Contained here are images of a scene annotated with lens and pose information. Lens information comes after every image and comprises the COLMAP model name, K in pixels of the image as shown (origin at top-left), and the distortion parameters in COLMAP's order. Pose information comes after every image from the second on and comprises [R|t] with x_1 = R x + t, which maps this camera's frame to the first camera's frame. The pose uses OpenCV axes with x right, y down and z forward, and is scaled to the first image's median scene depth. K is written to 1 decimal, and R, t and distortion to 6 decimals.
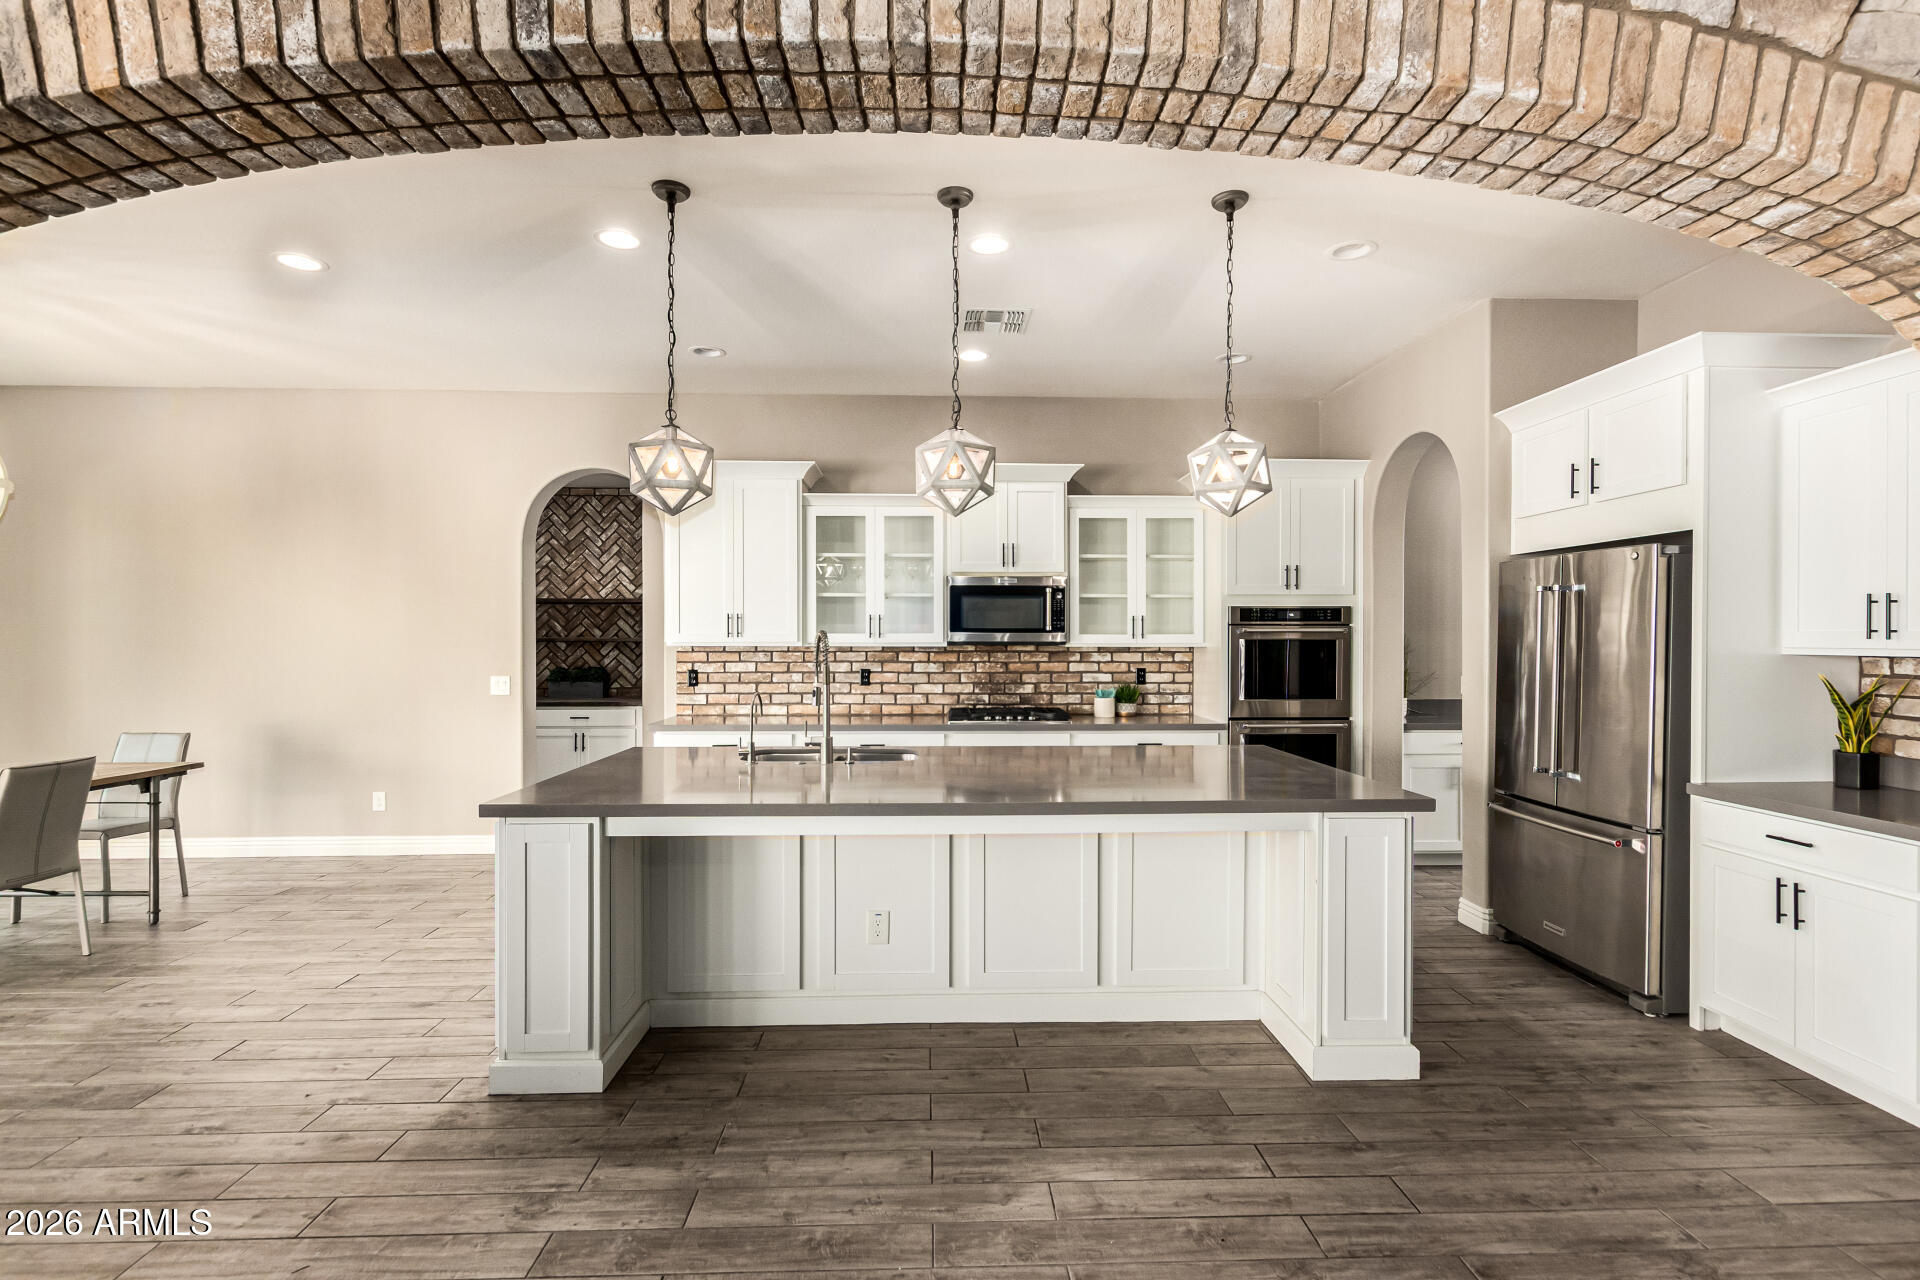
lens RADIAL K [[902.2, 0, 962.8], [0, 902.2, 646.2], [0, 0, 1]] dist [0.001471, -0.000156]
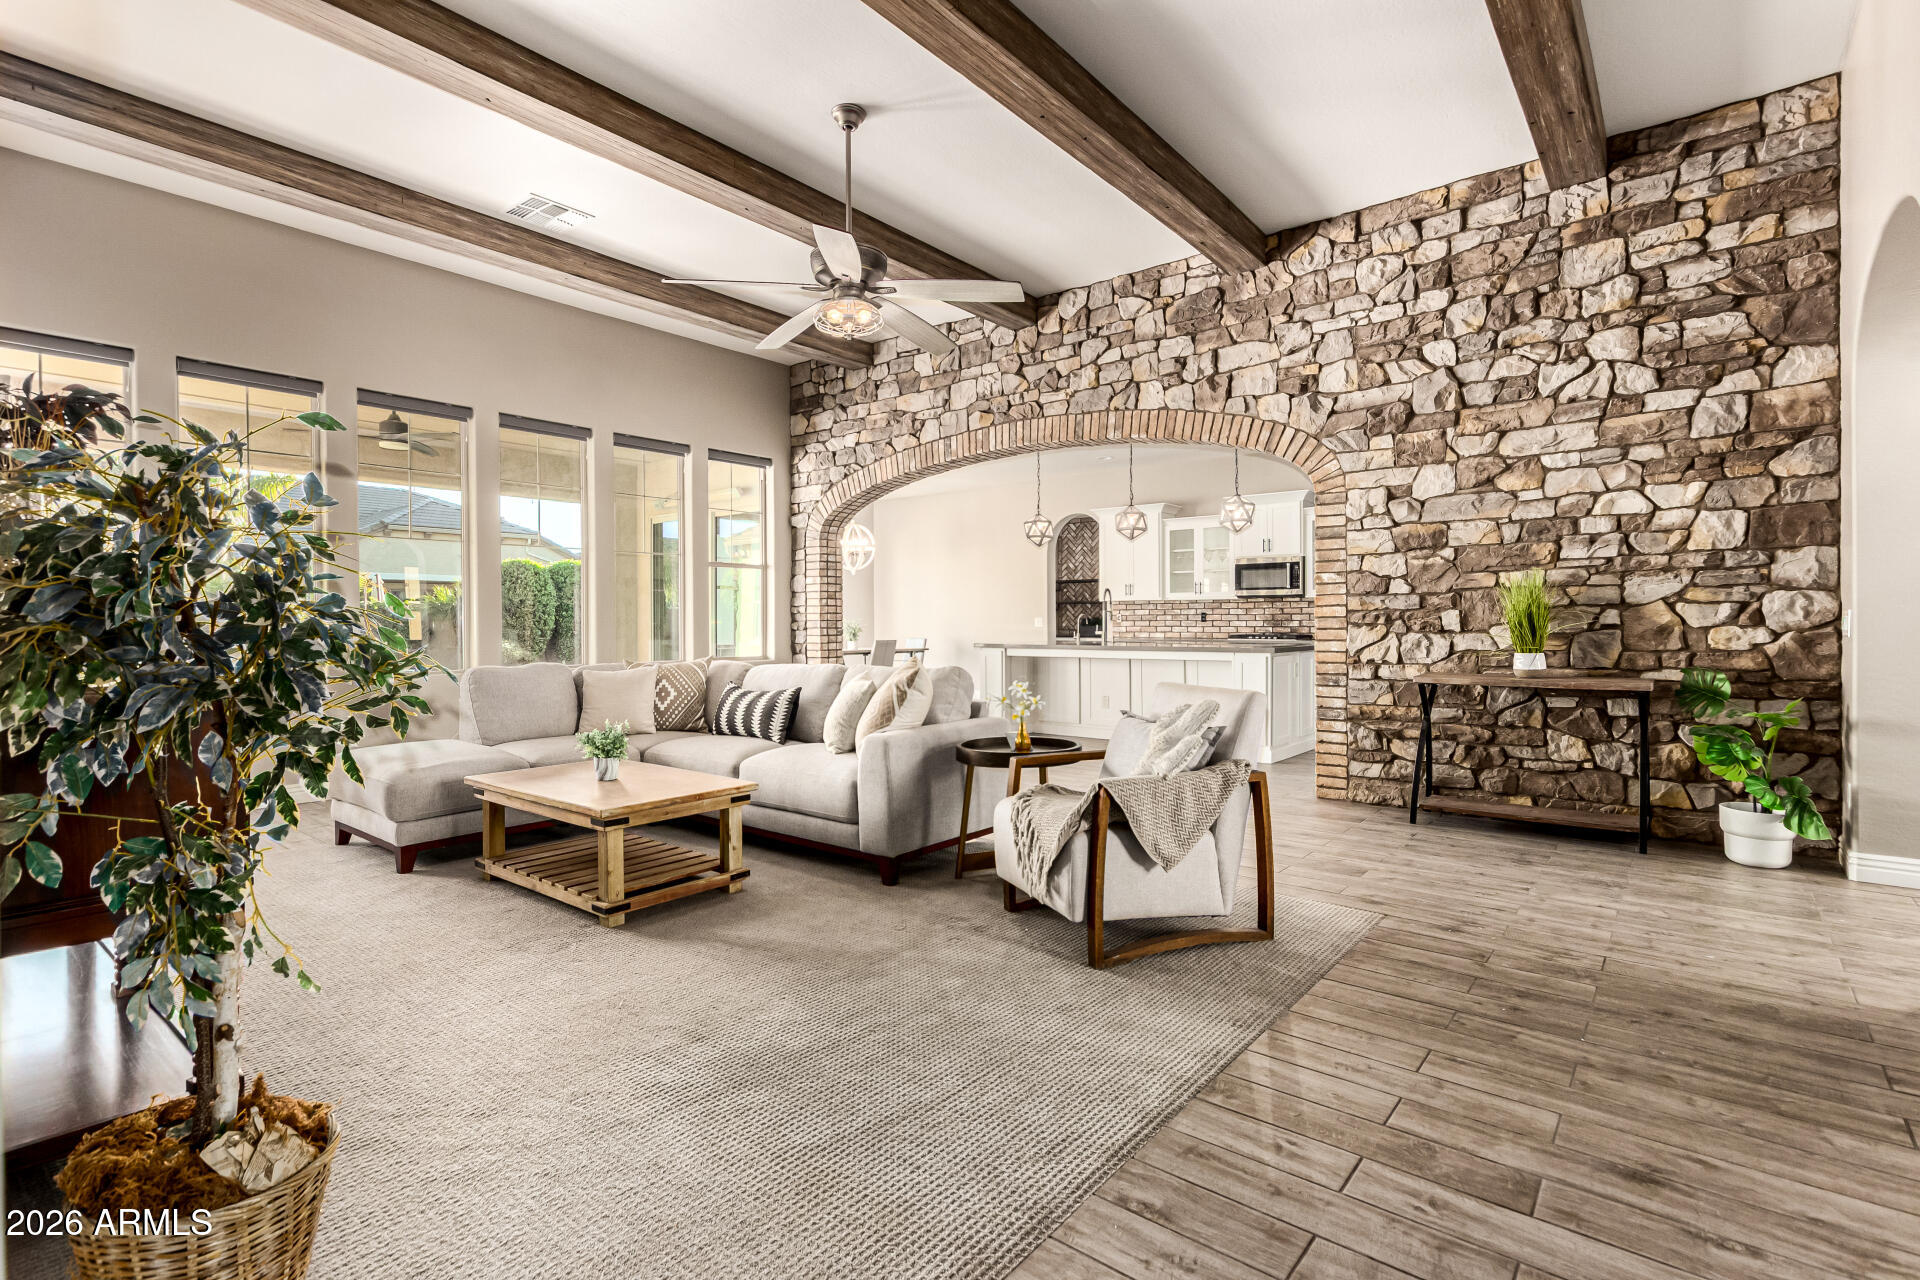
lens RADIAL K [[902.2, 0, 961.3], [0, 902.2, 632.8], [0, 0, 1]] dist [0.001471, -0.000156]
pose [[0.746899, 0.004459, -0.664922, 0.766865], [-0.000730, 0.999982, 0.005886, 0.058260], [0.664937, -0.003911, 0.746890, -0.700245]]
